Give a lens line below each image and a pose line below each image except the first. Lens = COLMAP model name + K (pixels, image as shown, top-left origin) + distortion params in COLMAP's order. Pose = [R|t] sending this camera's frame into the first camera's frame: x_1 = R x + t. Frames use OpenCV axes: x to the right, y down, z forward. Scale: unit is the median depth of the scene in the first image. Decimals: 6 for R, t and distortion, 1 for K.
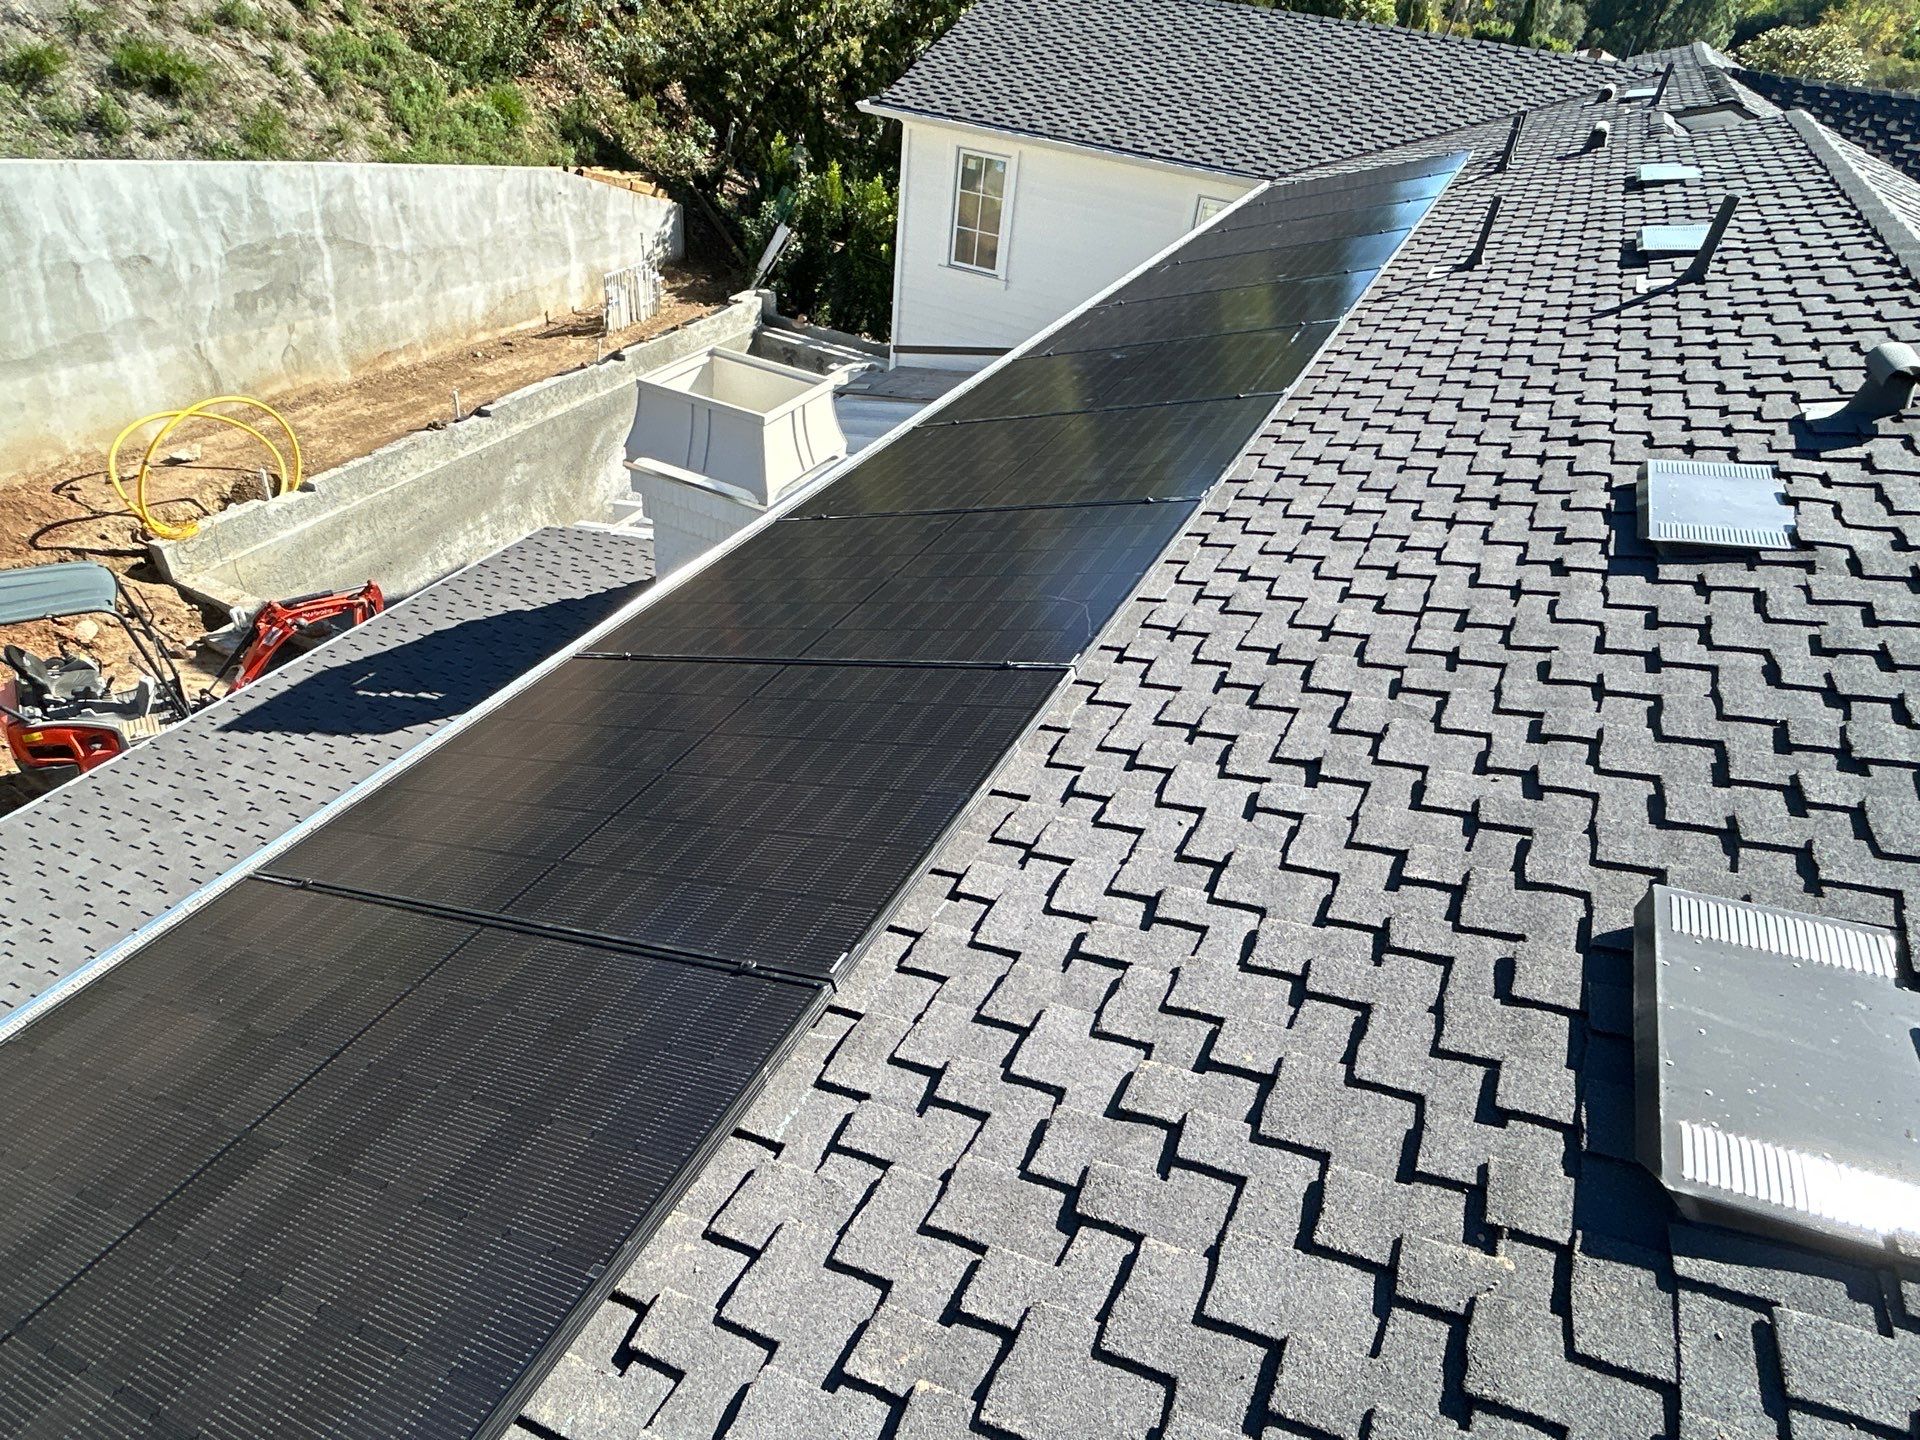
lens RADIAL K [[1159.1, 0, 962.3], [0, 1159.1, 723.0], [0, 0, 1]] dist [-0.006392, 0.001407]
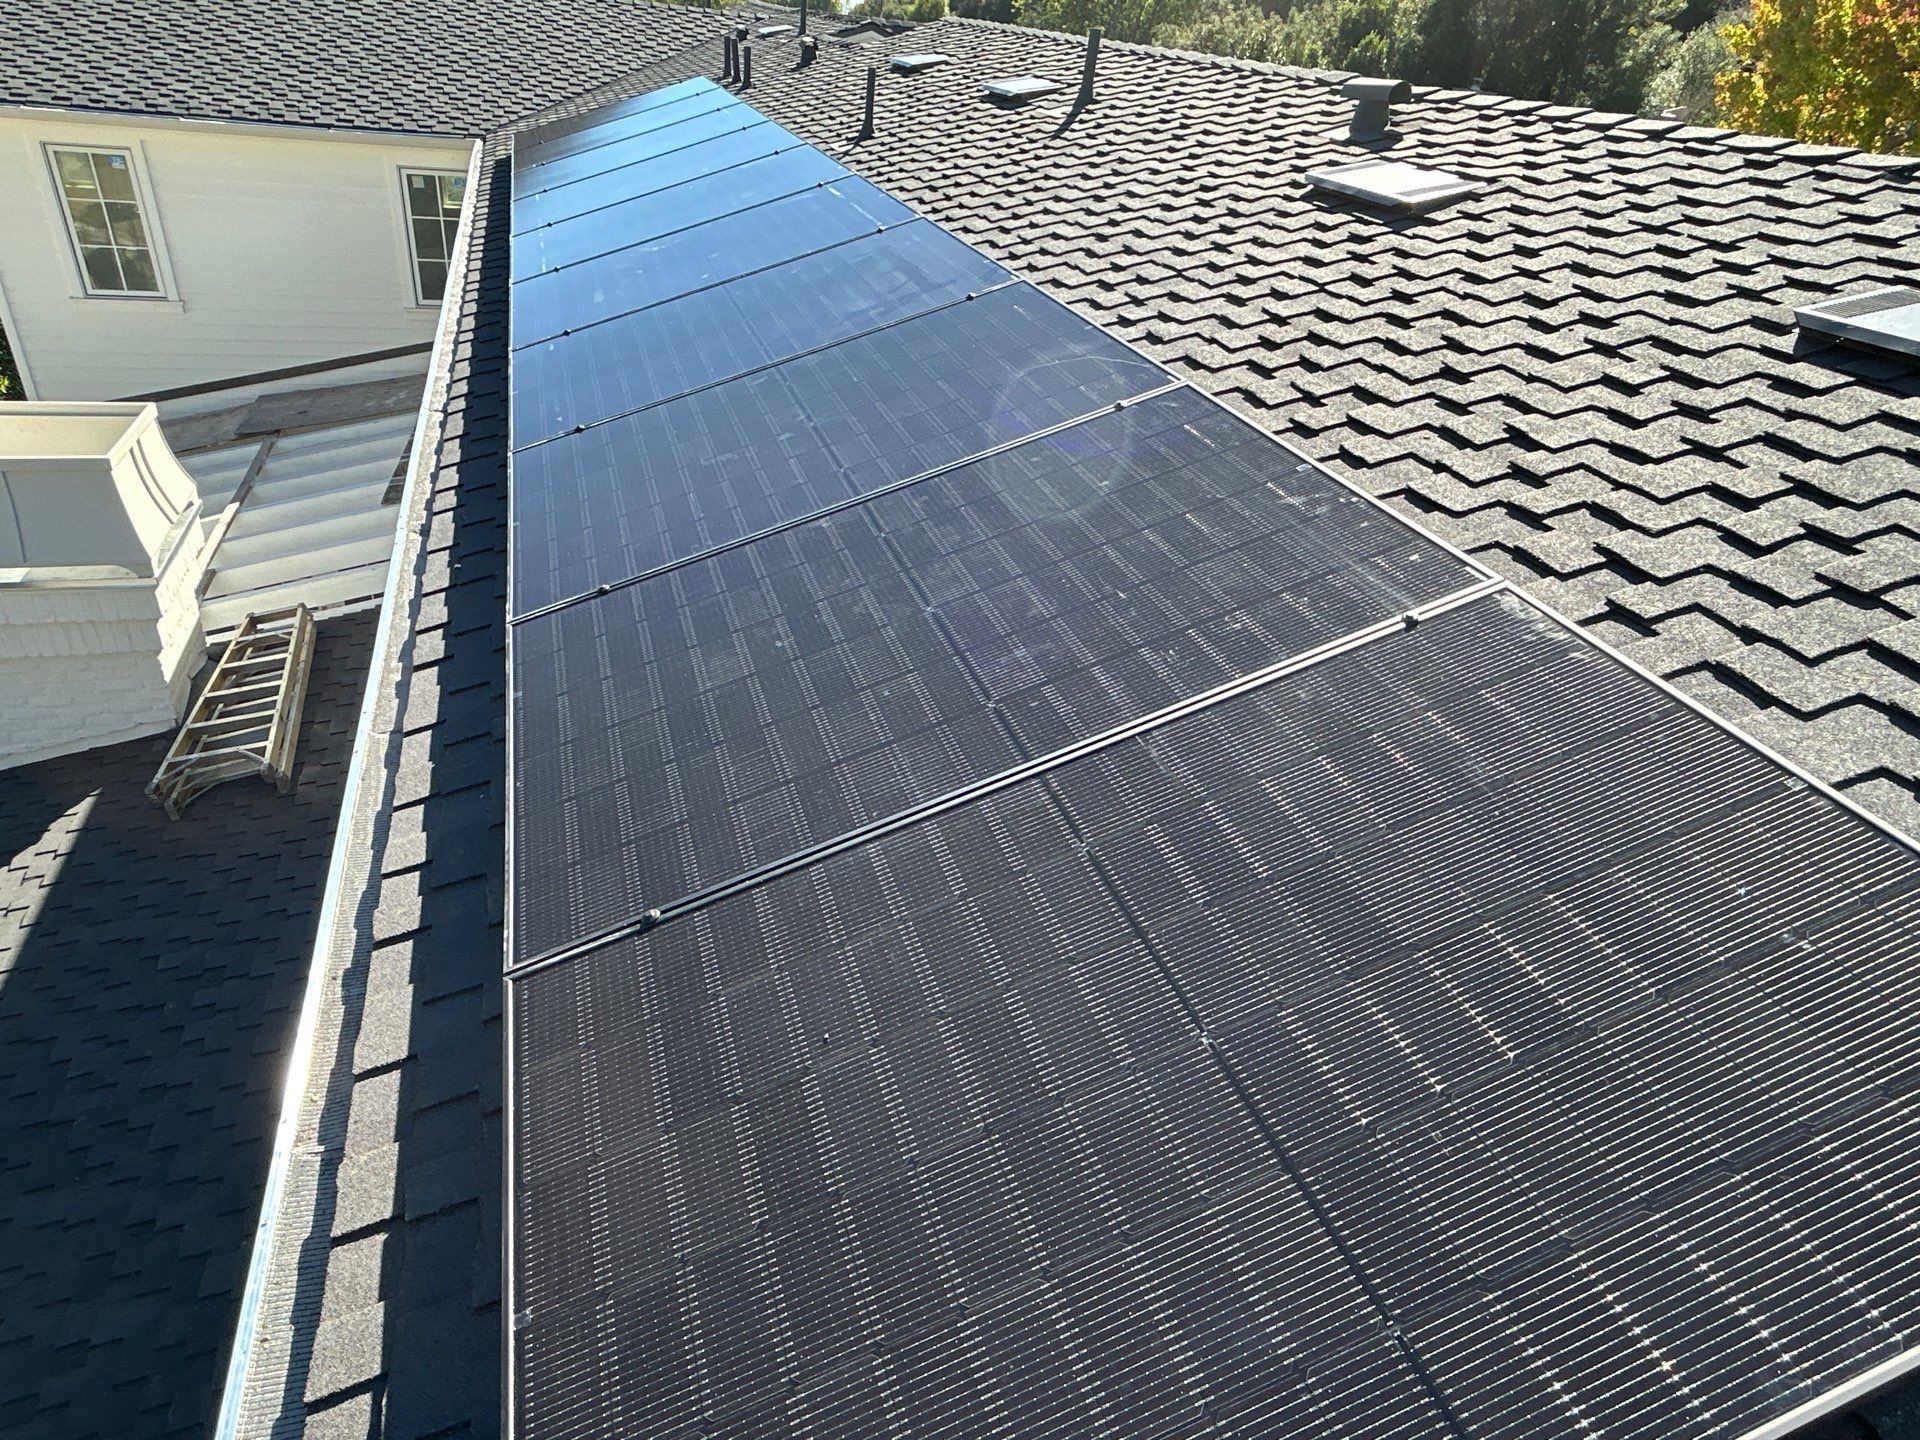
lens RADIAL K [[1159.1, 0, 962.3], [0, 1159.1, 723.0], [0, 0, 1]] dist [-0.006392, 0.001407]
pose [[0.720258, -0.379350, 0.580794, -0.443227], [0.386429, 0.914710, 0.118229, 0.017029], [-0.576108, 0.139280, 0.805419, 0.206316]]
